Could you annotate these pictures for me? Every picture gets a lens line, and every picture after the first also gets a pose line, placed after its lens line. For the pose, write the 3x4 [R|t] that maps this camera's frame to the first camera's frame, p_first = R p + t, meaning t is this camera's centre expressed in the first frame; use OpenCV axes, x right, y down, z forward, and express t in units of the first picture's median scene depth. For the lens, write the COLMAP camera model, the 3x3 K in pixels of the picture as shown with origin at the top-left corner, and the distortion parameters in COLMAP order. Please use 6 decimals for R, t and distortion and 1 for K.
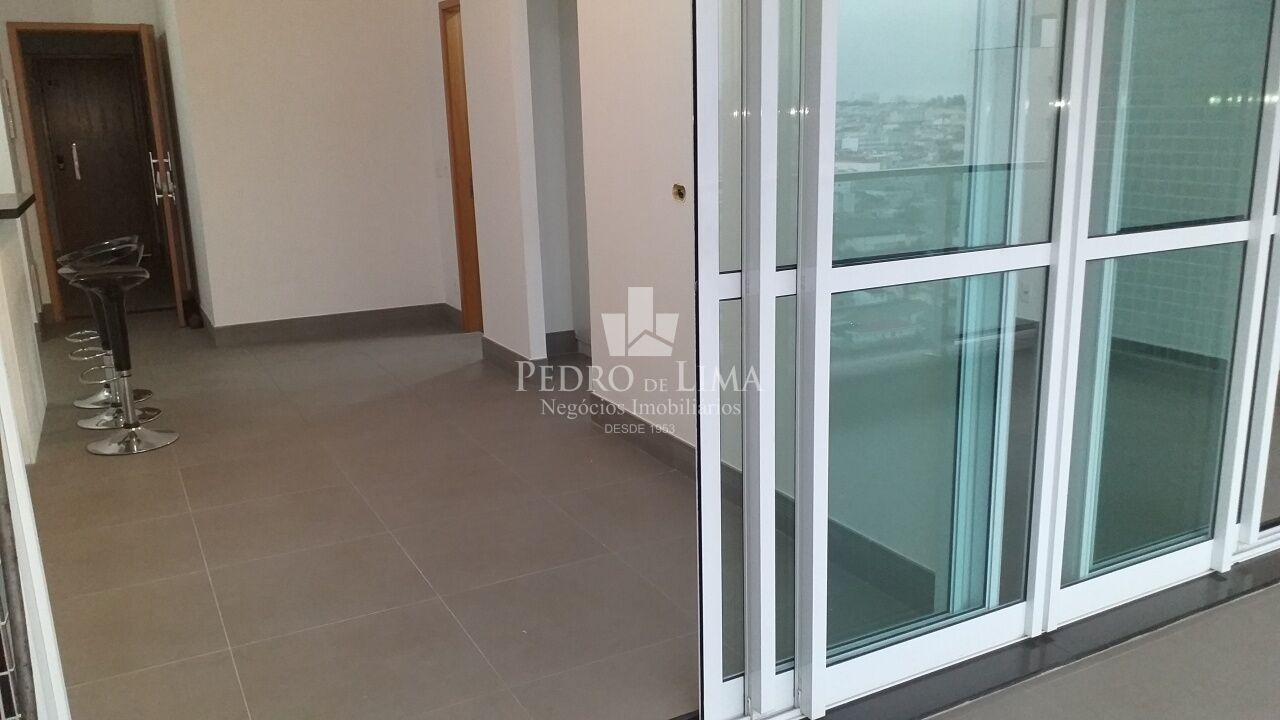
lens RADIAL K [[1011.2, 0, 654.7], [0, 1011.2, 371.7], [0, 0, 1]] dist [0.076271, -0.105249]
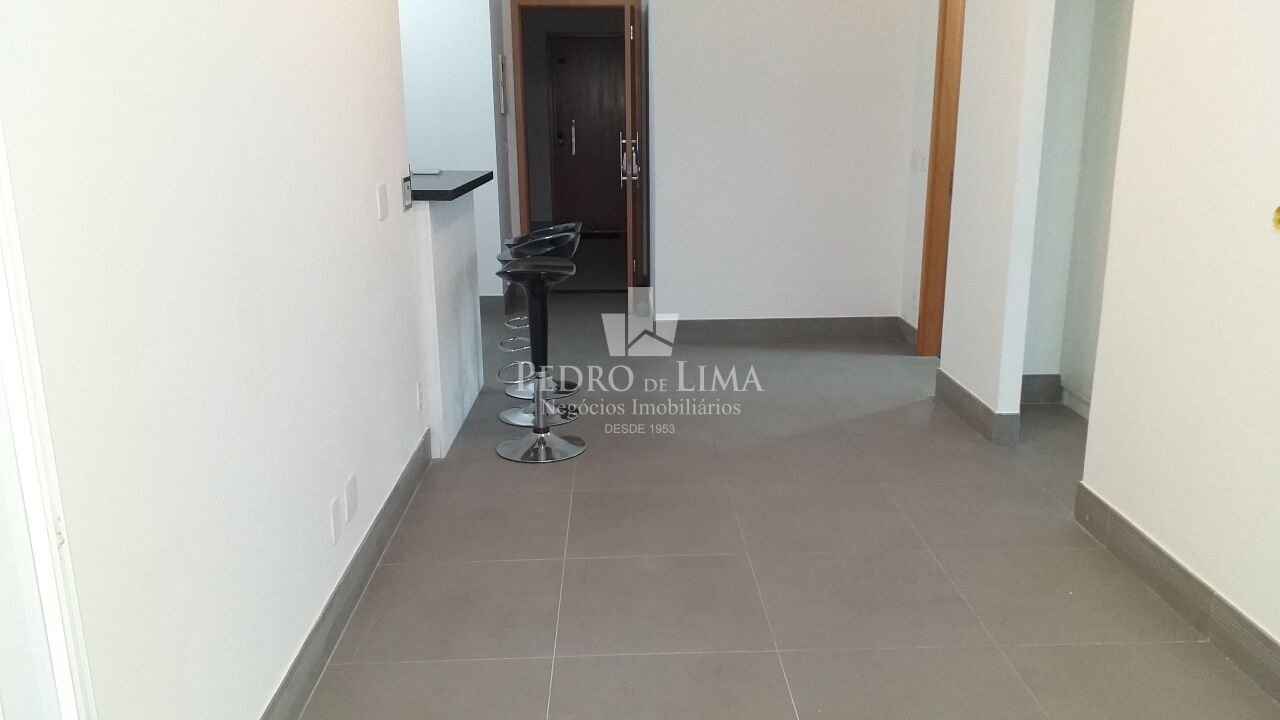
lens RADIAL K [[1011.2, 0, 664.5], [0, 1011.2, 367.9], [0, 0, 1]] dist [0.076271, -0.105249]
pose [[0.900425, 0.127750, -0.415830, -0.043230], [-0.122410, 0.991689, 0.039601, -0.061220], [0.417434, 0.015244, 0.908580, 0.248213]]
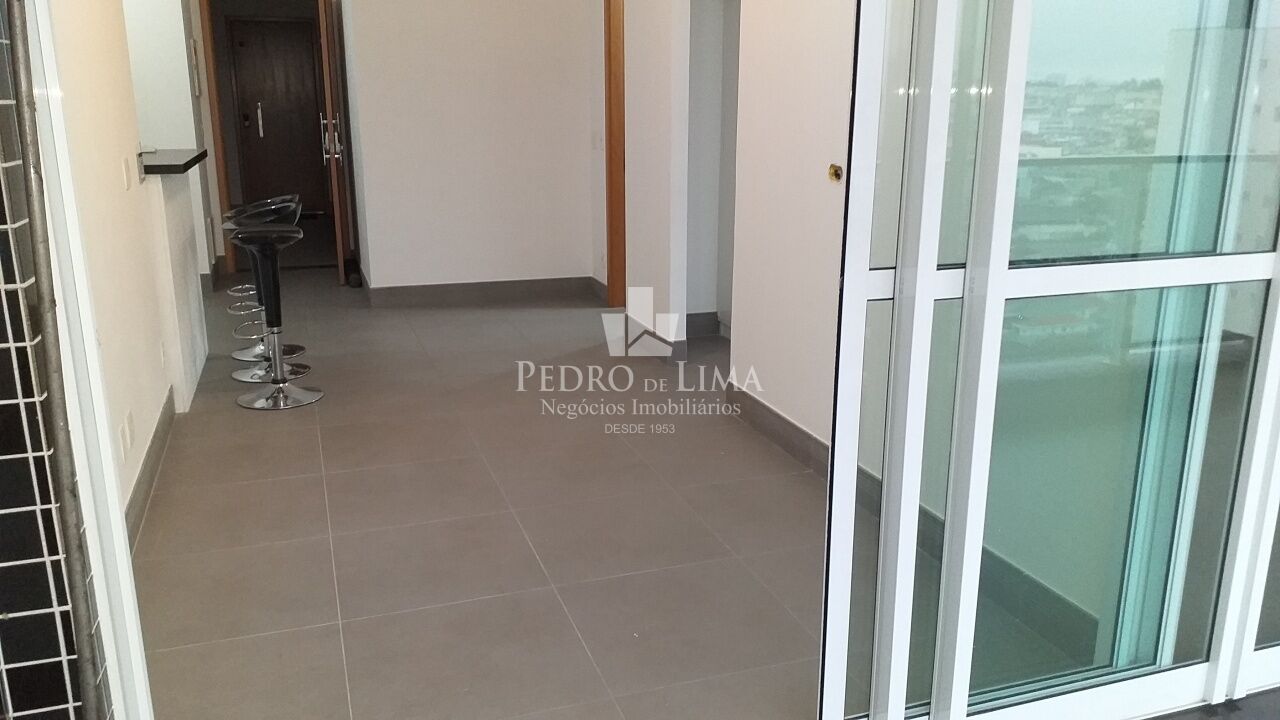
lens RADIAL K [[1011.2, 0, 658.8], [0, 1011.2, 367.2], [0, 0, 1]] dist [0.076271, -0.105249]
pose [[0.987567, 0.067519, -0.141958, 0.007684], [-0.064706, 0.997607, 0.024345, -0.012676], [0.143262, -0.014856, 0.989573, 0.054825]]
